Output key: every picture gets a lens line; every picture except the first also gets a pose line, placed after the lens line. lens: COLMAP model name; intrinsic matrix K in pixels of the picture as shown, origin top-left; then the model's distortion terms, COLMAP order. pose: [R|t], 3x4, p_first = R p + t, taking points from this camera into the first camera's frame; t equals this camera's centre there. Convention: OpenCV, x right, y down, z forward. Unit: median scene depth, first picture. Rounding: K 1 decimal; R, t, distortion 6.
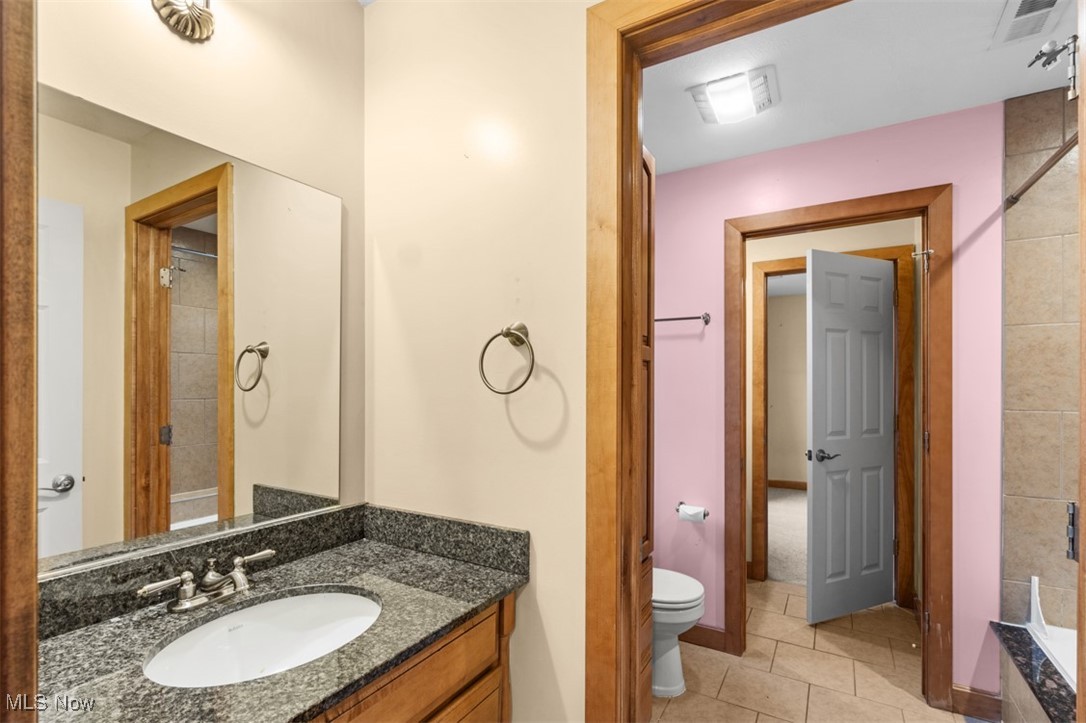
lens RADIAL K [[484.4, 0, 552.9], [0, 484.4, 382.5], [0, 0, 1]] dist [-0.001875, 0.000819]
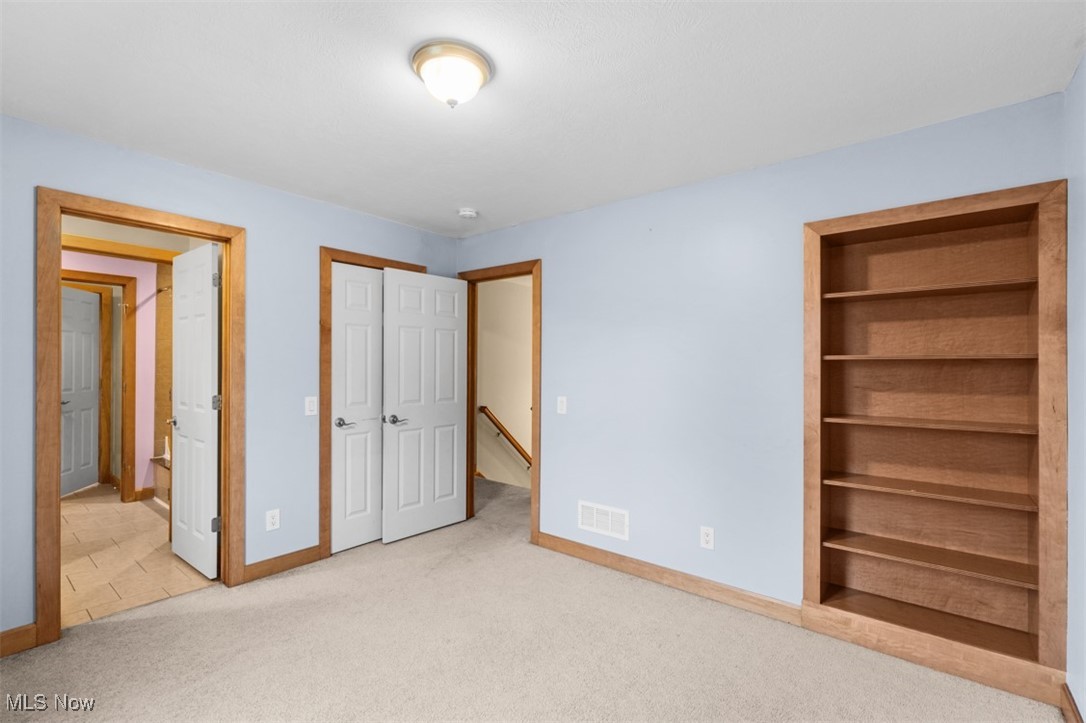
lens RADIAL K [[484.4, 0, 538.9], [0, 484.4, 363.2], [0, 0, 1]] dist [-0.001875, 0.000819]
pose [[0.149347, 0.002879, 0.988781, -1.200433], [-0.005518, 0.999983, -0.002078, 0.002603], [-0.988770, -0.005145, 0.149360, -1.281709]]
